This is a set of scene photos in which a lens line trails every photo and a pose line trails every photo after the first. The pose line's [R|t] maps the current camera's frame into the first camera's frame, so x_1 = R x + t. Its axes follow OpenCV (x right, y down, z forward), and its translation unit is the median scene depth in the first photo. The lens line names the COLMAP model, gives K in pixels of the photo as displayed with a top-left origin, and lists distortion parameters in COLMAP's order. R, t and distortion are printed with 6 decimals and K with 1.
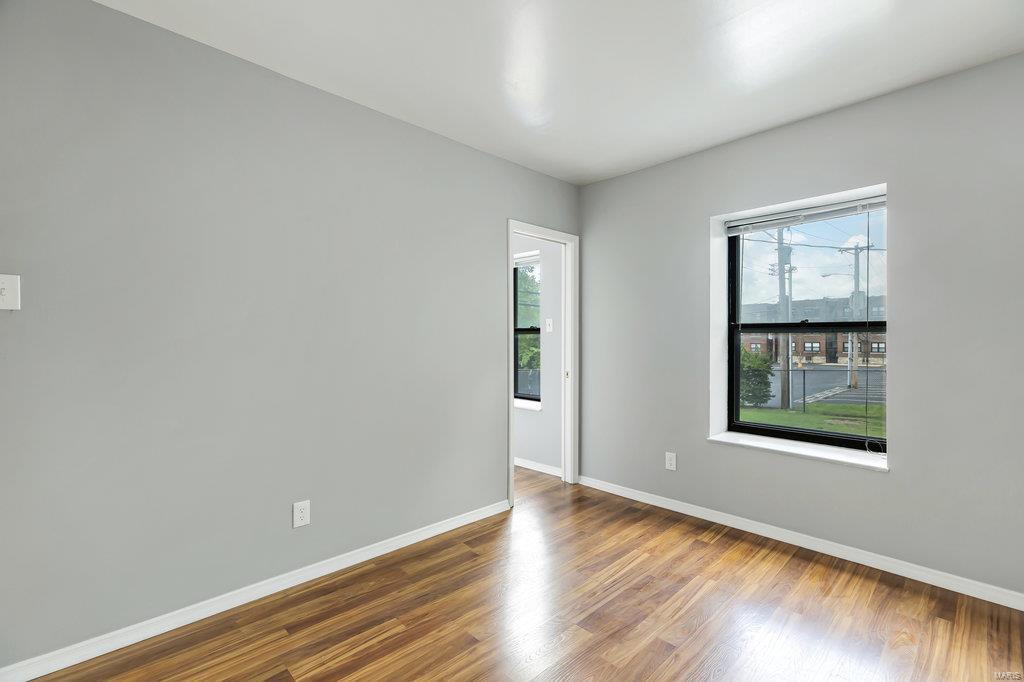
lens RADIAL K [[465.5, 0, 512.4], [0, 465.5, 338.7], [0, 0, 1]] dist [0.001071, 0.001004]
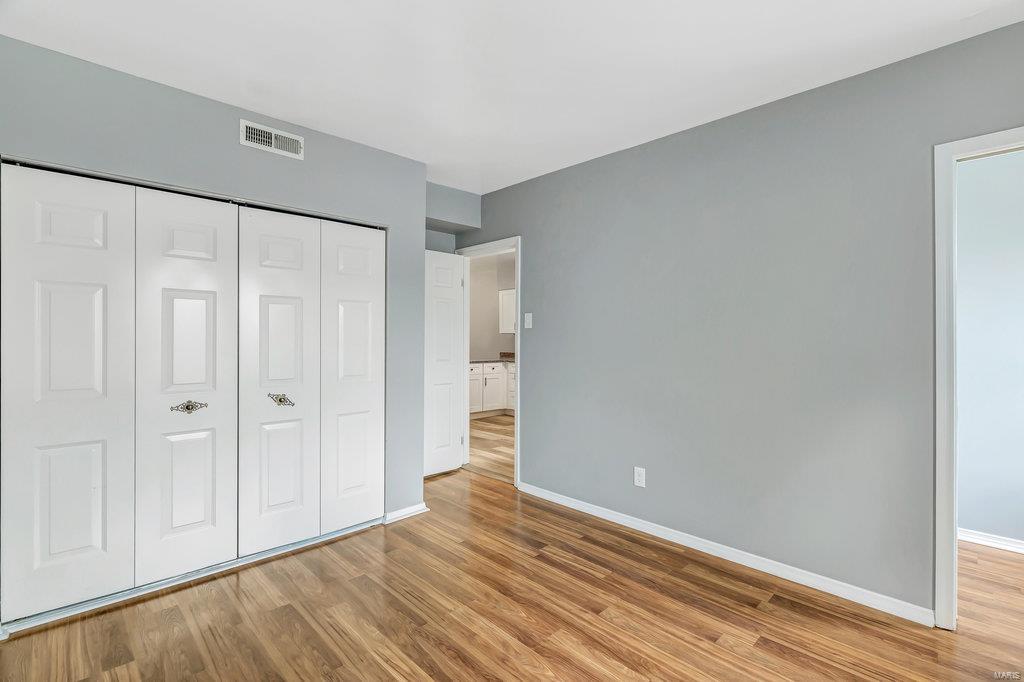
lens RADIAL K [[465.5, 0, 511.4], [0, 465.5, 340.6], [0, 0, 1]] dist [0.001071, 0.001004]
pose [[0.003728, 0.003305, -0.999988, 0.881854], [-0.005822, 0.999978, 0.003283, -0.007060], [0.999976, 0.005809, 0.003747, 0.665759]]
